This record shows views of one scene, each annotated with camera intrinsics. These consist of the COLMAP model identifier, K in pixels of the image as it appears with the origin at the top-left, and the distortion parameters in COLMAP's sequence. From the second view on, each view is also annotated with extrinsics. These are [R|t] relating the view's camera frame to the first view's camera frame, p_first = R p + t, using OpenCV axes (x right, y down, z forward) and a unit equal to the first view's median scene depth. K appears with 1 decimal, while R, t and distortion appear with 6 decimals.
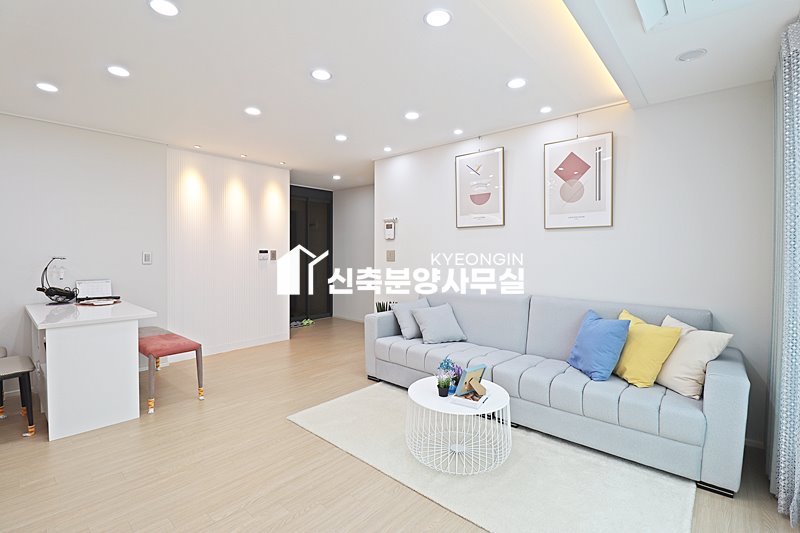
lens RADIAL K [[370.3, 0, 399.9], [0, 370.3, 259.1], [0, 0, 1]] dist [-0.001771, -0.013698]
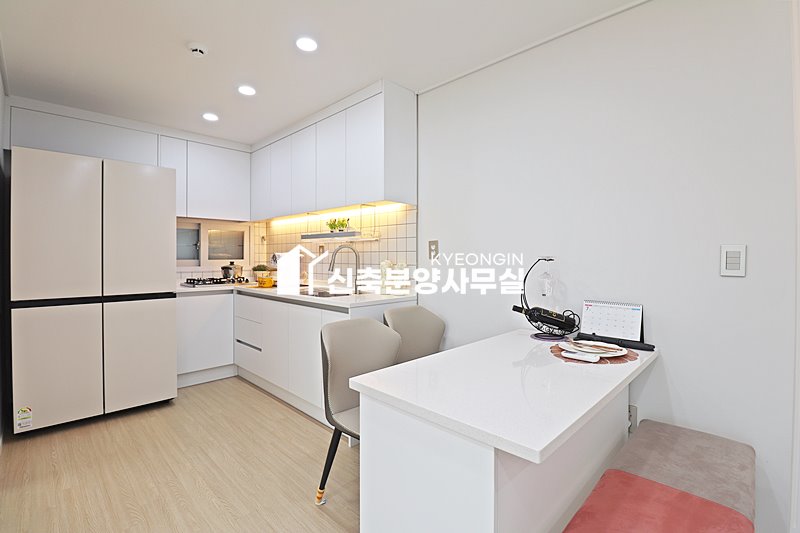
lens RADIAL K [[368.0, 0, 401.1], [0, 368.0, 260.1], [0, 0, 1]] dist [0.002041, -0.012501]
pose [[-0.061266, 0.005784, -0.998105, -0.288639], [-0.019608, 0.999783, 0.006997, -0.000514], [0.997929, 0.020000, -0.061139, 0.702215]]
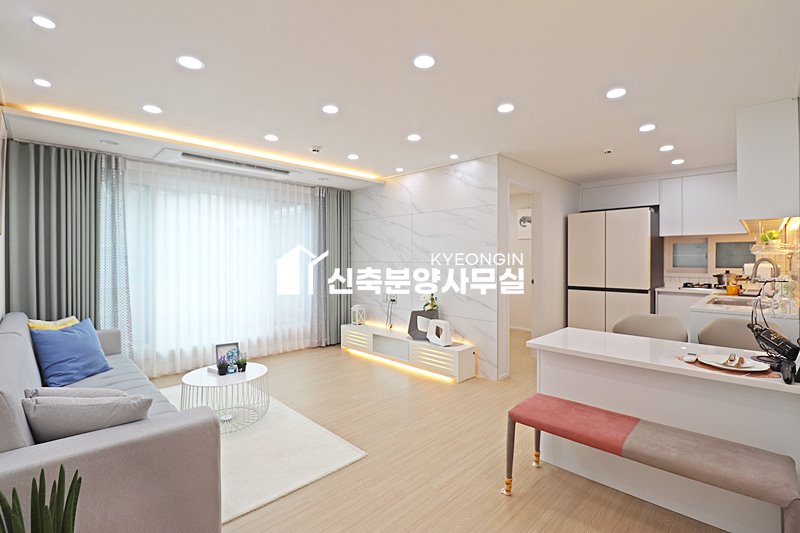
lens RADIAL K [[370.3, 0, 399.9], [0, 370.3, 259.1], [0, 0, 1]] dist [-0.001771, -0.013698]
pose [[-0.997478, -0.002394, 0.070933, -0.340248], [-0.000812, 0.999751, 0.022318, -0.042125], [-0.070968, 0.022204, -0.997231, 1.421528]]
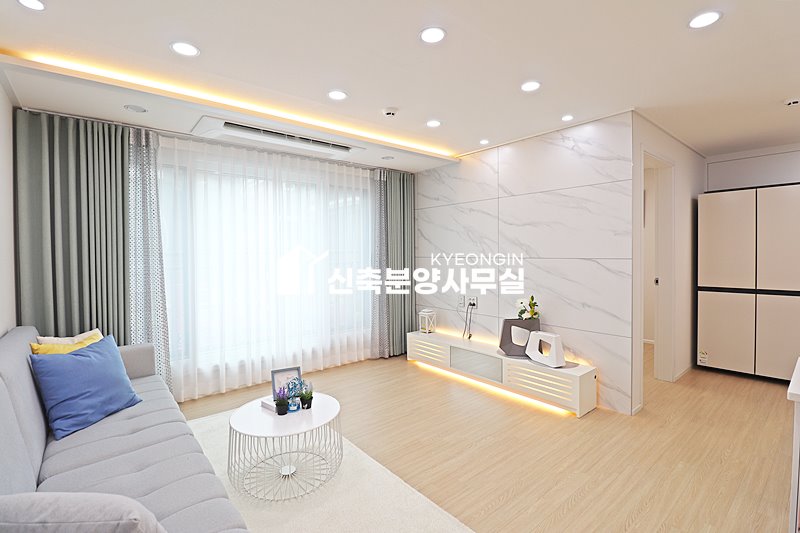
lens RADIAL K [[370.3, 0, 399.9], [0, 370.3, 259.1], [0, 0, 1]] dist [-0.001771, -0.013698]
pose [[-0.987292, 0.003503, 0.158876, -0.178756], [0.009342, 0.999307, 0.036020, -0.038573], [-0.158640, 0.037046, -0.986641, 1.195779]]
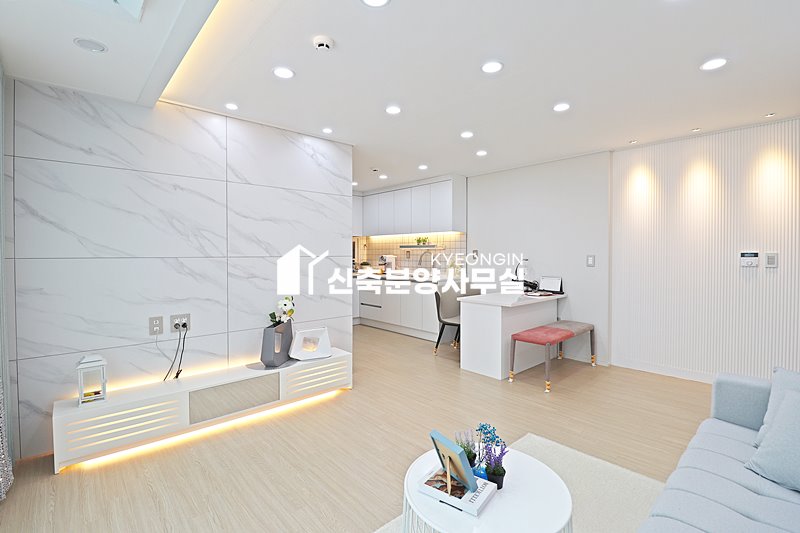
lens RADIAL K [[370.3, 0, 399.9], [0, 370.3, 259.1], [0, 0, 1]] dist [-0.001771, -0.013698]
pose [[-0.112806, 0.013192, -0.993529, 0.497960], [-0.016789, 0.999744, 0.015181, -0.016036], [0.993475, 0.018393, -0.112556, 0.587880]]
